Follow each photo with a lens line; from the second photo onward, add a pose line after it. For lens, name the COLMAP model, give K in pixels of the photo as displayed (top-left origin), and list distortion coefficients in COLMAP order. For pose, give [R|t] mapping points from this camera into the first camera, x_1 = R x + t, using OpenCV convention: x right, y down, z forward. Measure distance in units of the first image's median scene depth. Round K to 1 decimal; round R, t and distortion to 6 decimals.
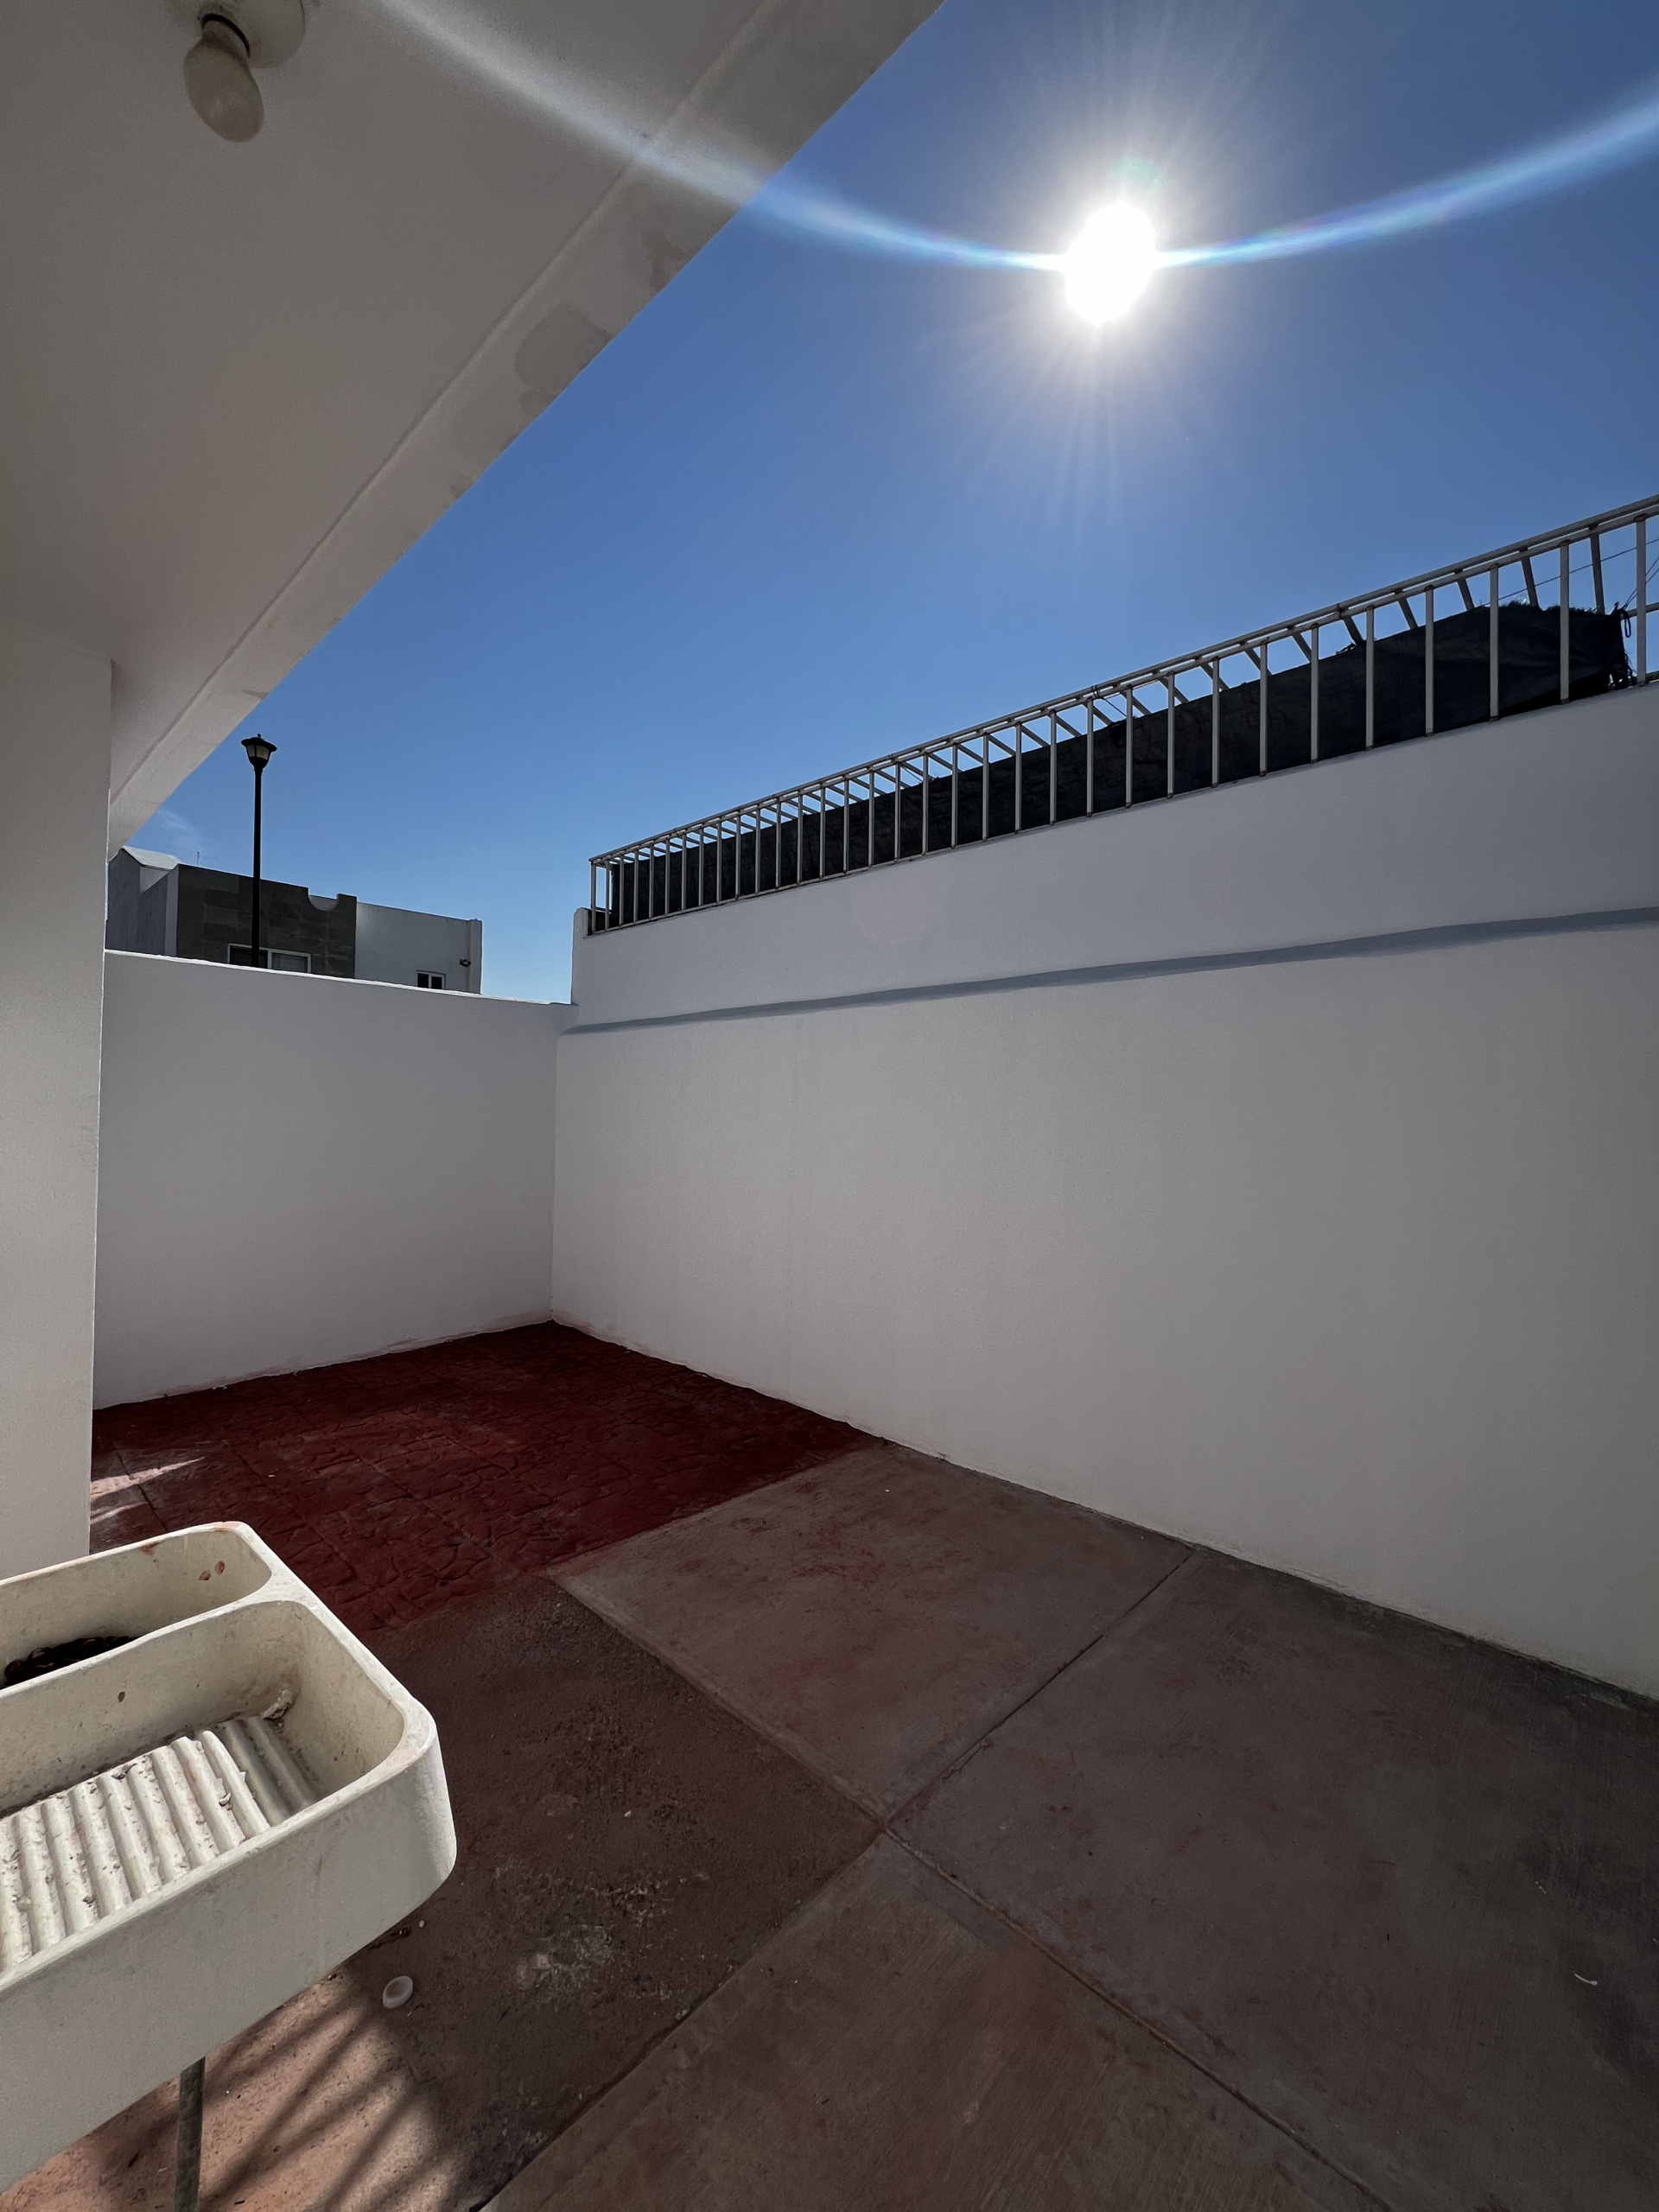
lens RADIAL K [[883.6, 0, 836.3], [0, 883.6, 1108.3], [0, 0, 1]] dist [-0.003257, 0.000788]
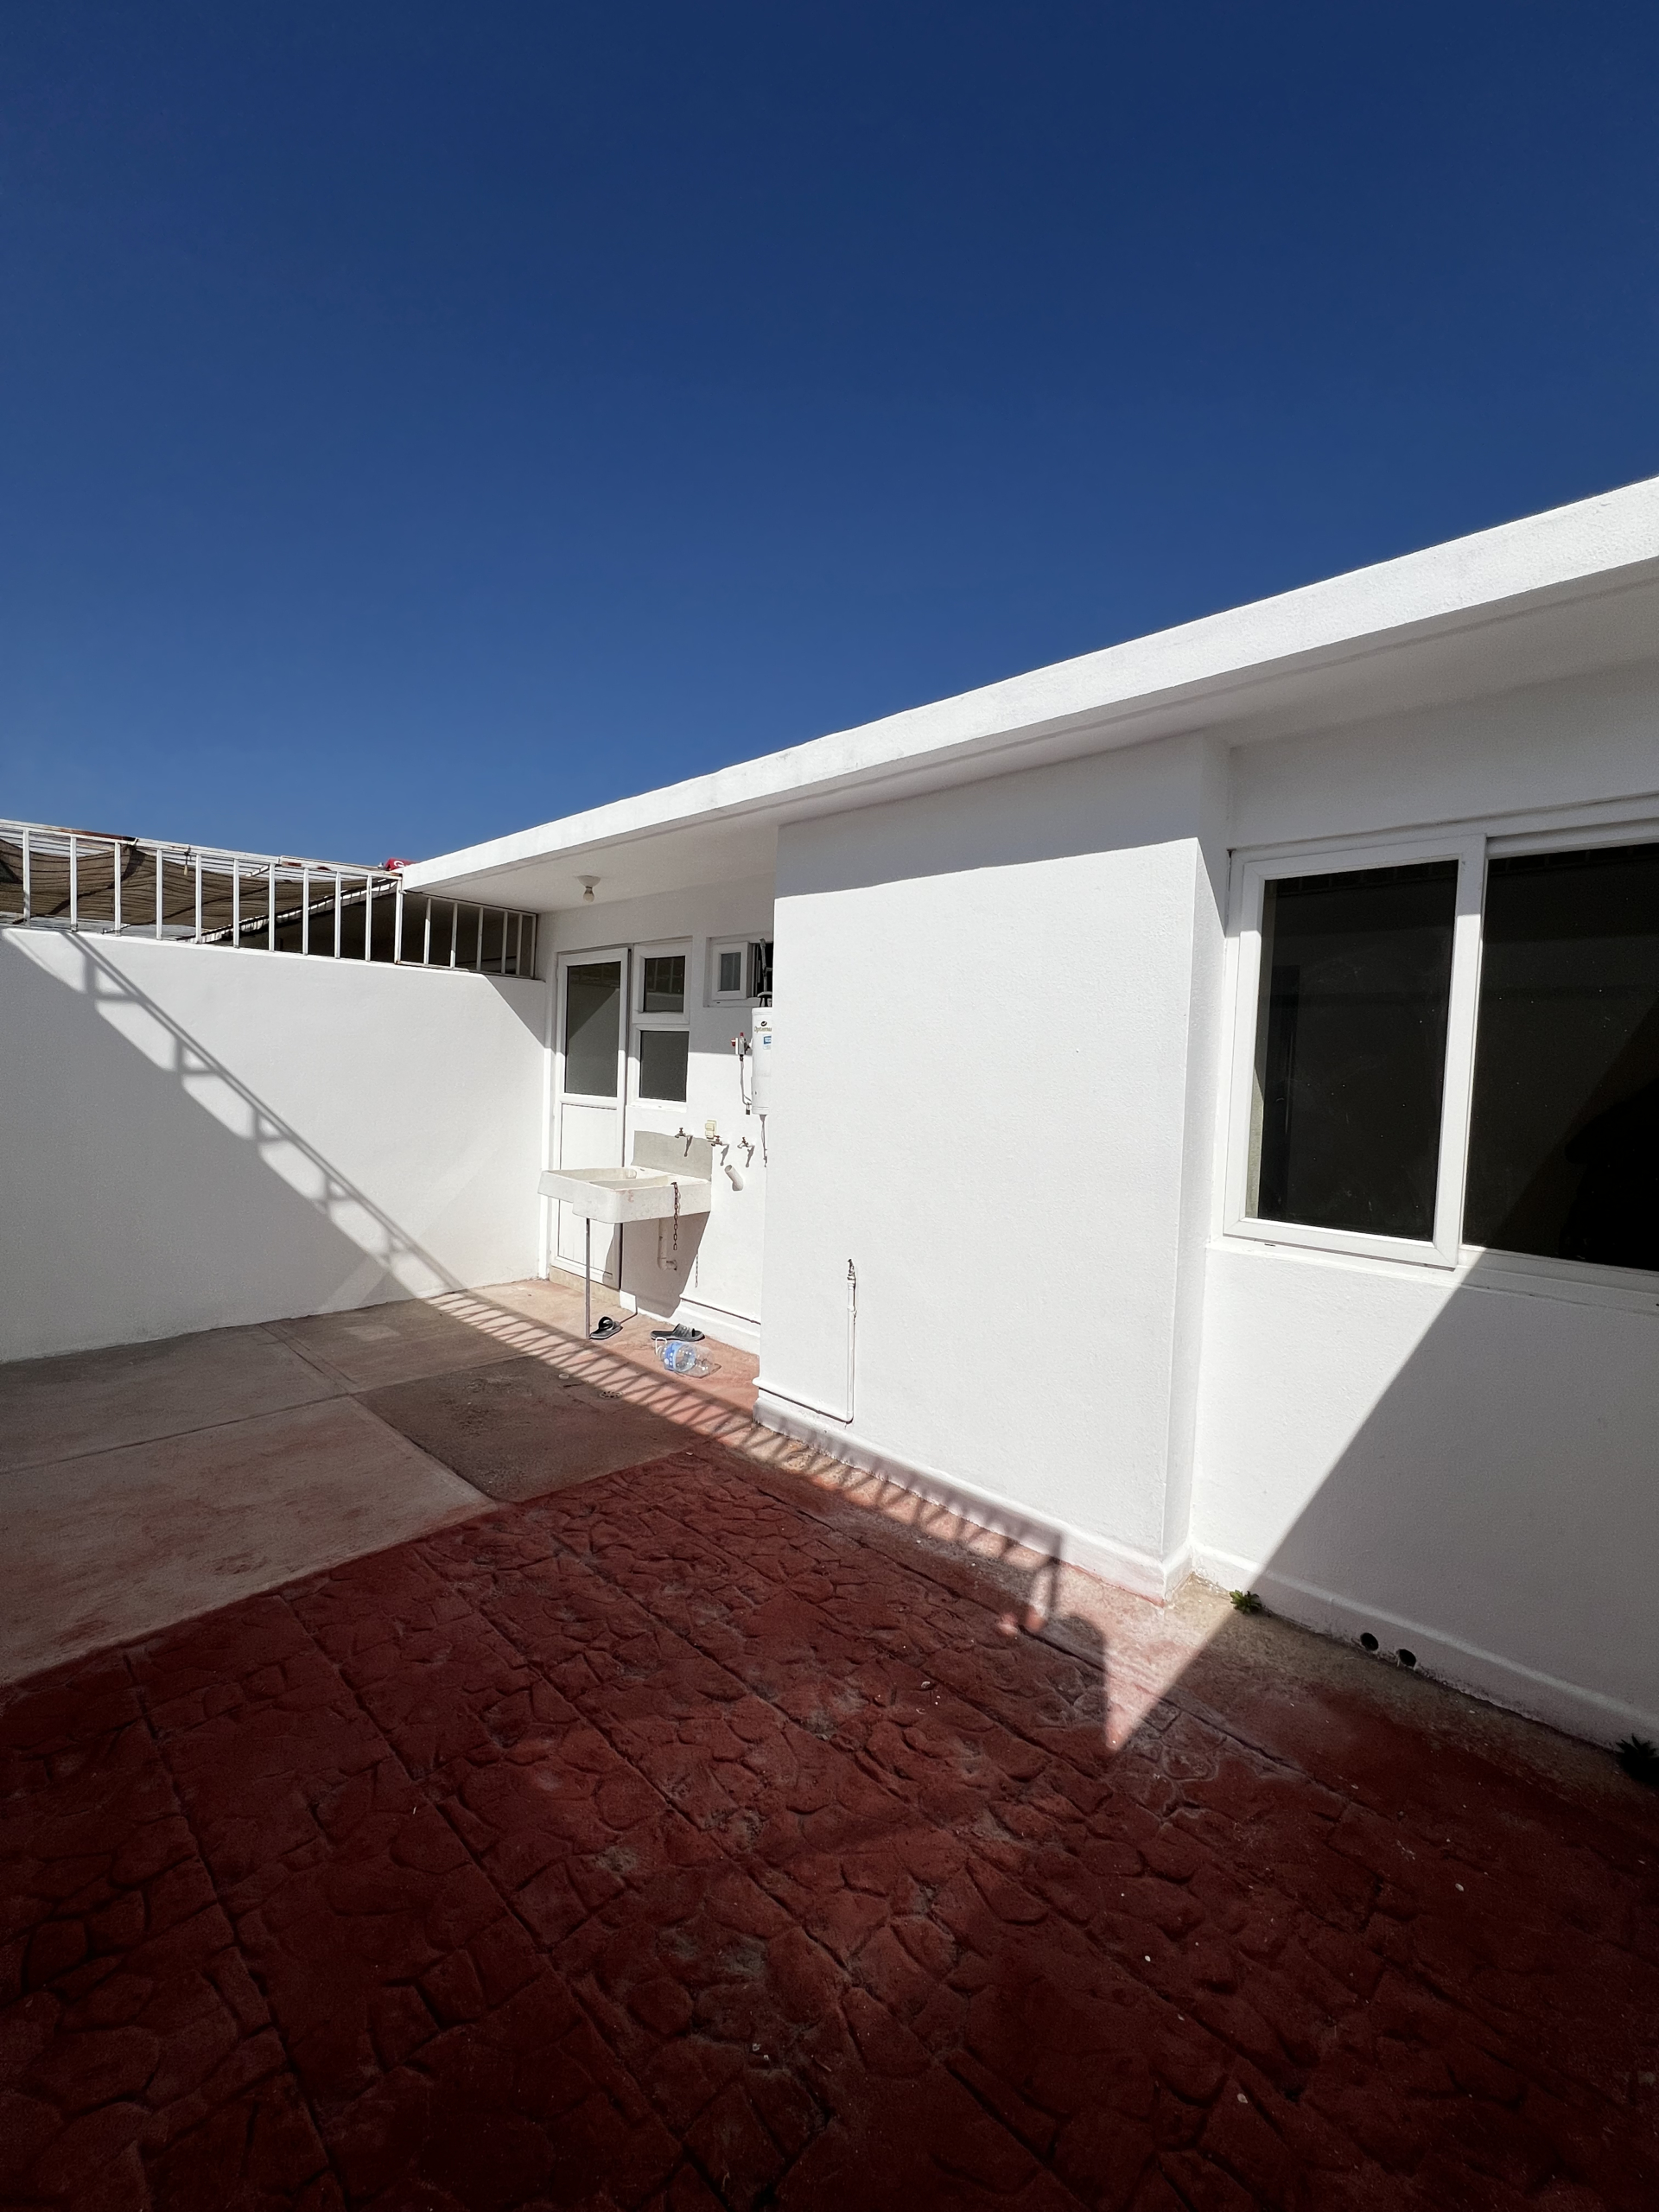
lens RADIAL K [[883.6, 0, 835.5], [0, 883.6, 1106.7], [0, 0, 1]] dist [-0.003257, 0.000788]
pose [[-0.998404, -0.056446, -0.001854, -0.631136], [-0.056477, 0.997880, 0.032342, -0.006498], [0.000024, 0.032395, -0.999475, 1.834755]]
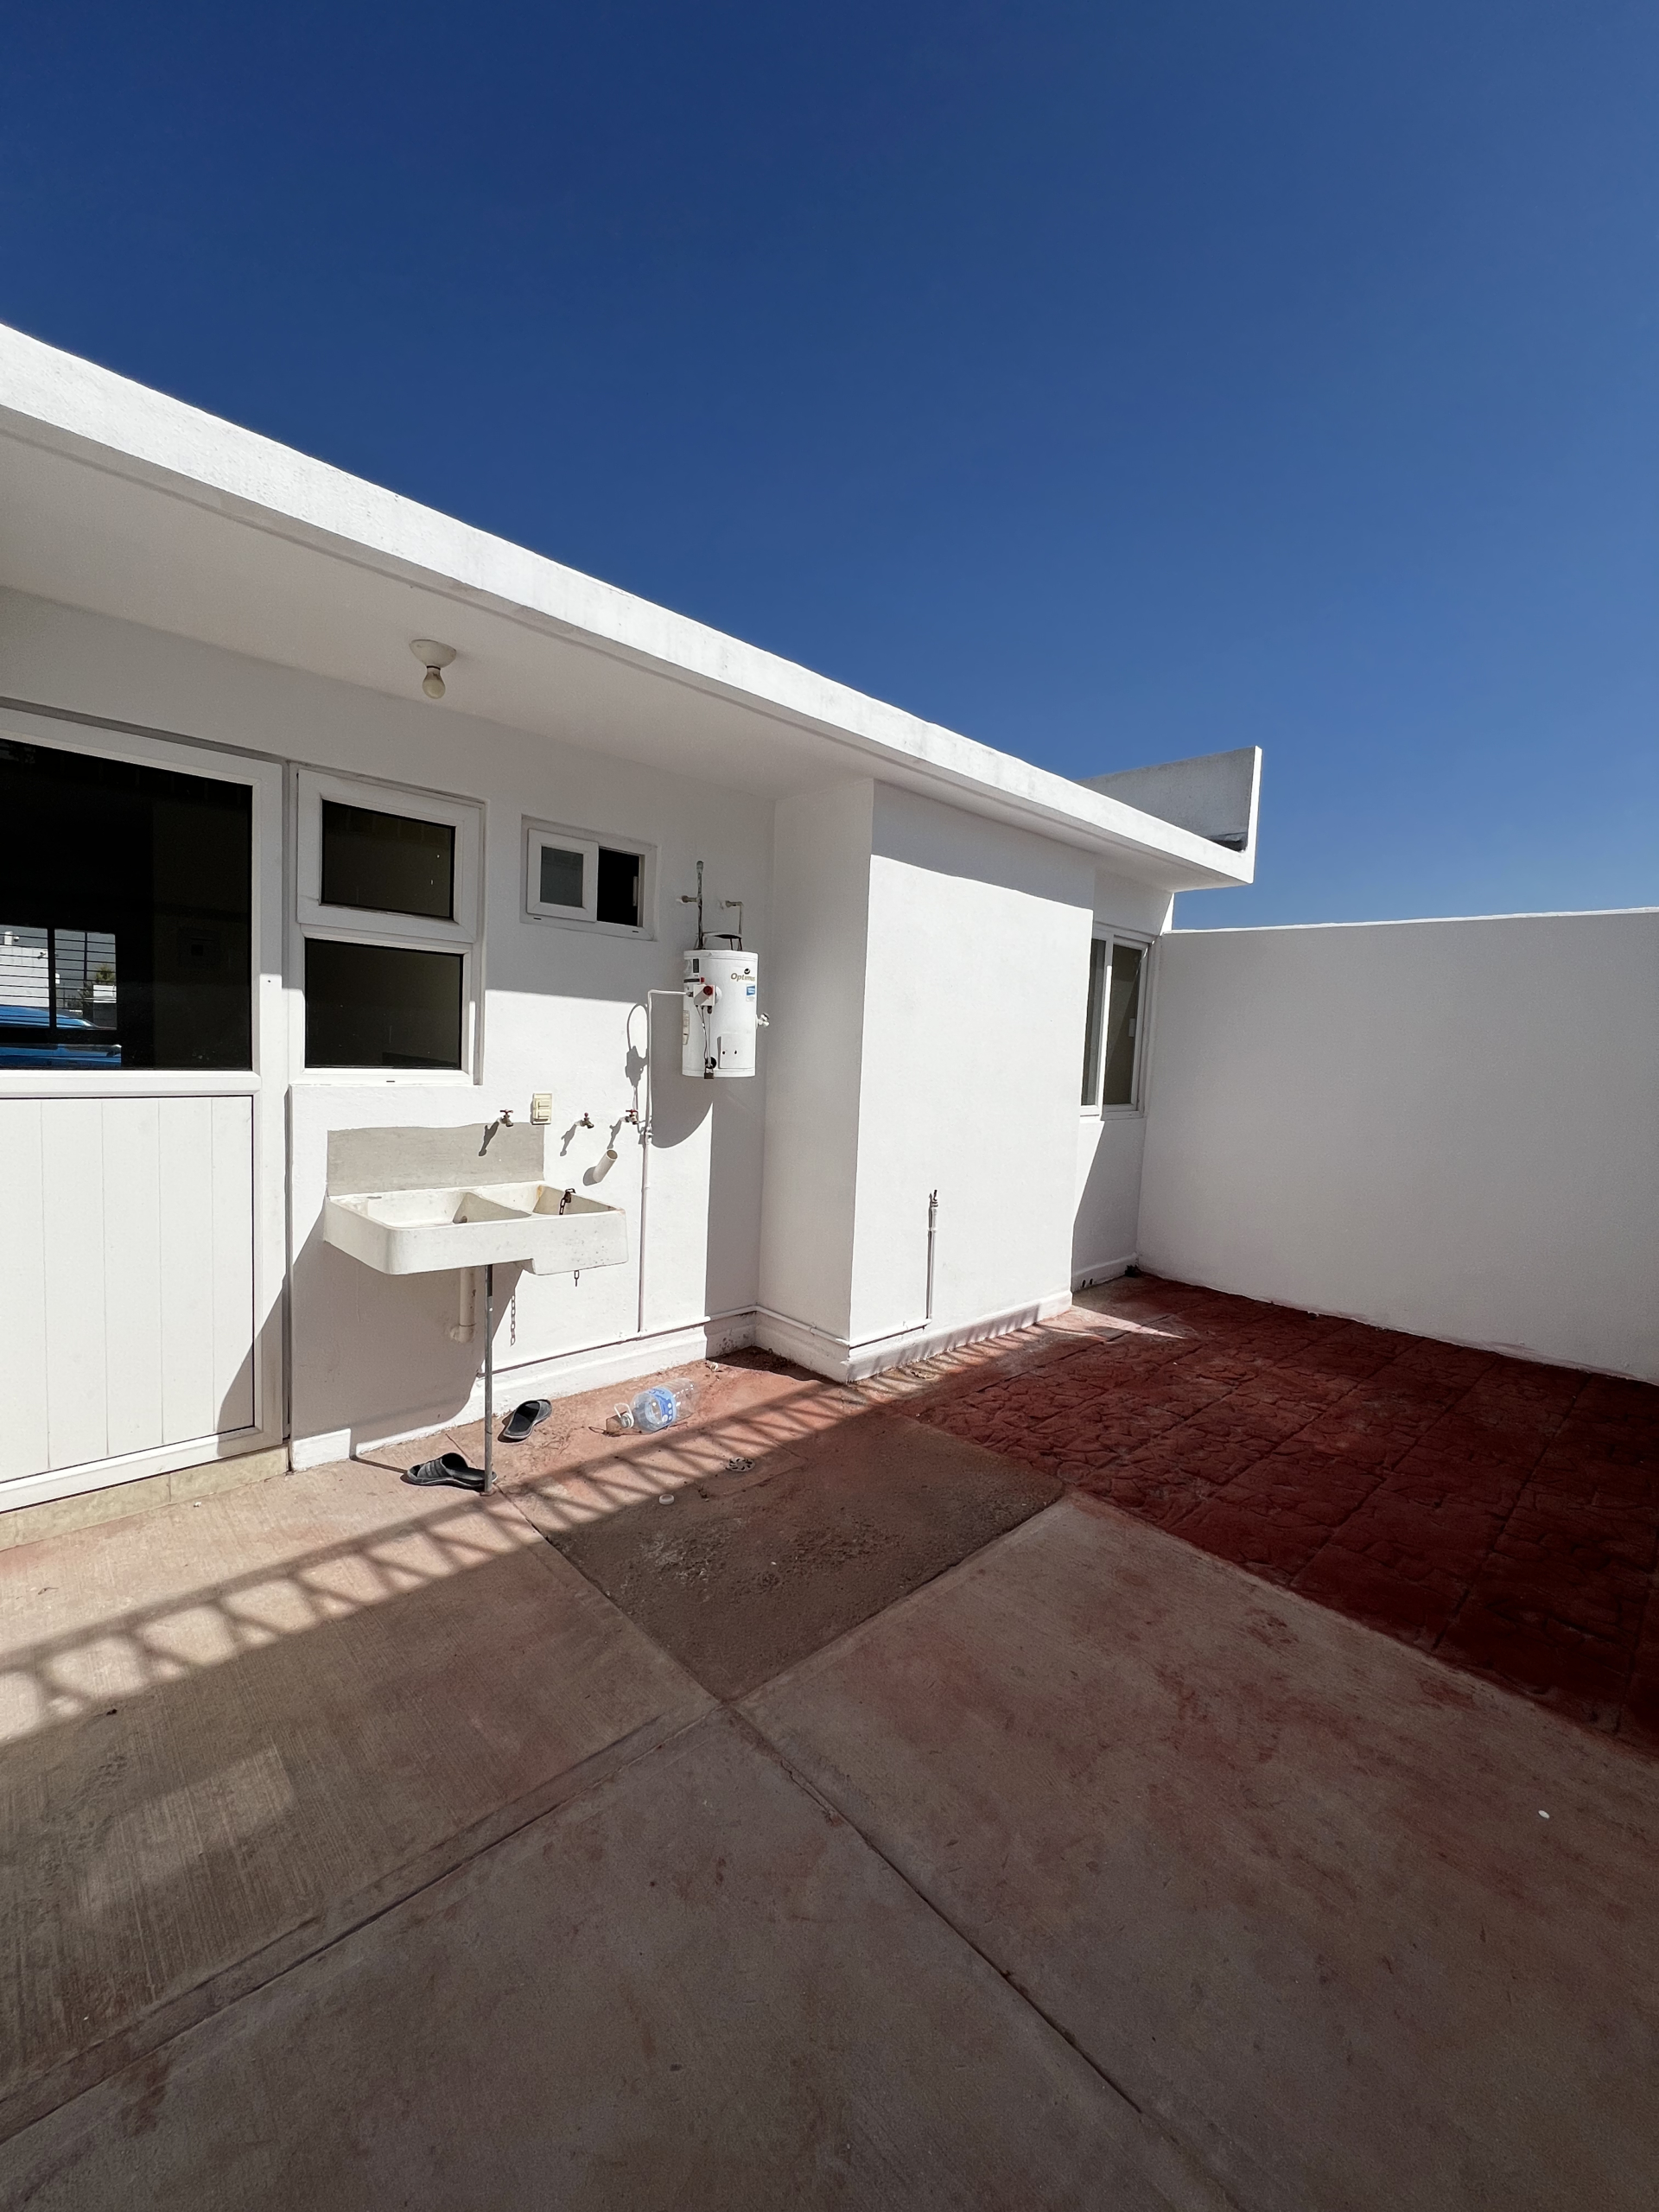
lens RADIAL K [[883.6, 0, 834.9], [0, 883.6, 1104.5], [0, 0, 1]] dist [-0.003257, 0.000788]
pose [[-0.064771, 0.055103, -0.996378, 0.626185], [-0.034471, 0.997755, 0.057421, 0.020519], [0.997305, 0.038066, -0.062726, 0.691709]]
